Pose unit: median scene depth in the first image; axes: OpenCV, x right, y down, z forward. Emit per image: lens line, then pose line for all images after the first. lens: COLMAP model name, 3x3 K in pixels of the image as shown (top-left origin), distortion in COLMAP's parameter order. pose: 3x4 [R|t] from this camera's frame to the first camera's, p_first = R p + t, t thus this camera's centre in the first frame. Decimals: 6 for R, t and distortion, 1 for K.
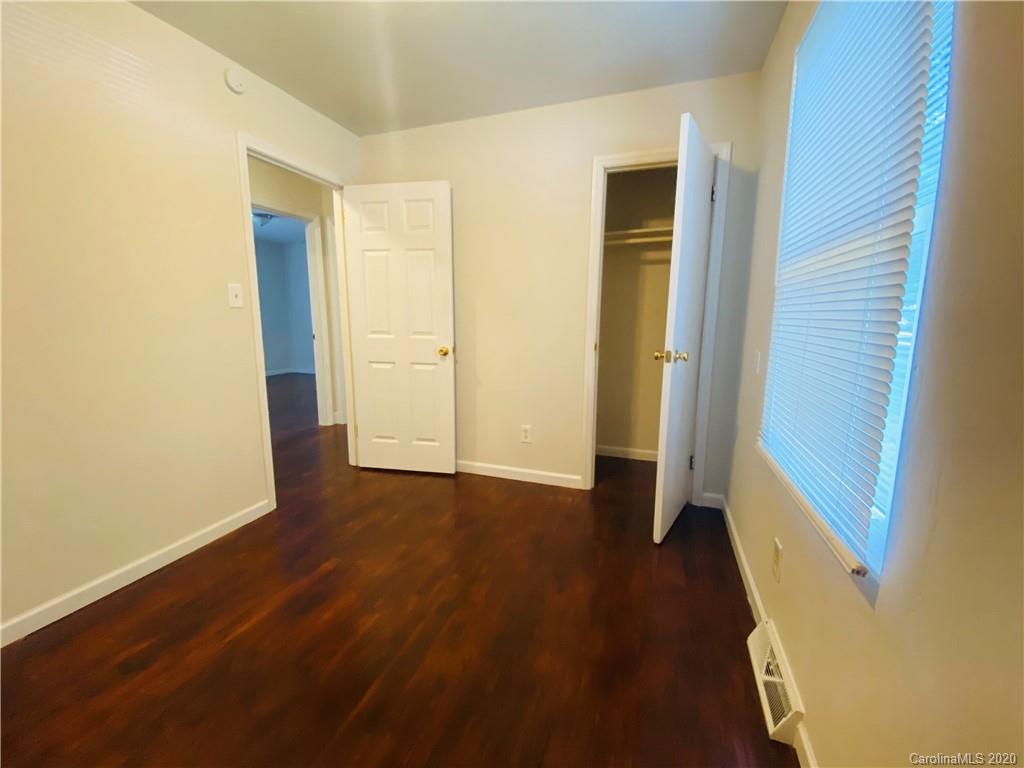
lens RADIAL K [[415.3, 0, 507.1], [0, 415.3, 380.5], [0, 0, 1]] dist [0.044657, -0.042078]
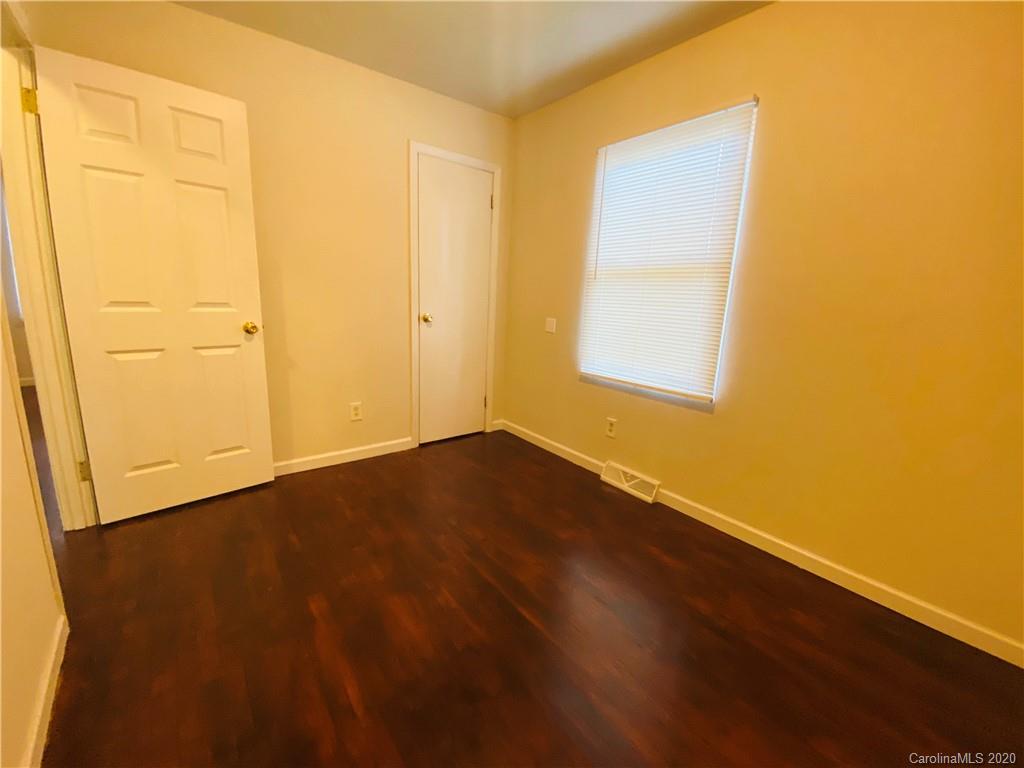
lens RADIAL K [[415.9, 0, 507.5], [0, 415.9, 381.5], [0, 0, 1]] dist [0.023900, -0.021369]
pose [[0.538617, -0.151745, 0.828773, -0.594098], [0.093795, 0.988333, 0.120003, -0.023160], [-0.837314, 0.013099, 0.546566, 0.194545]]
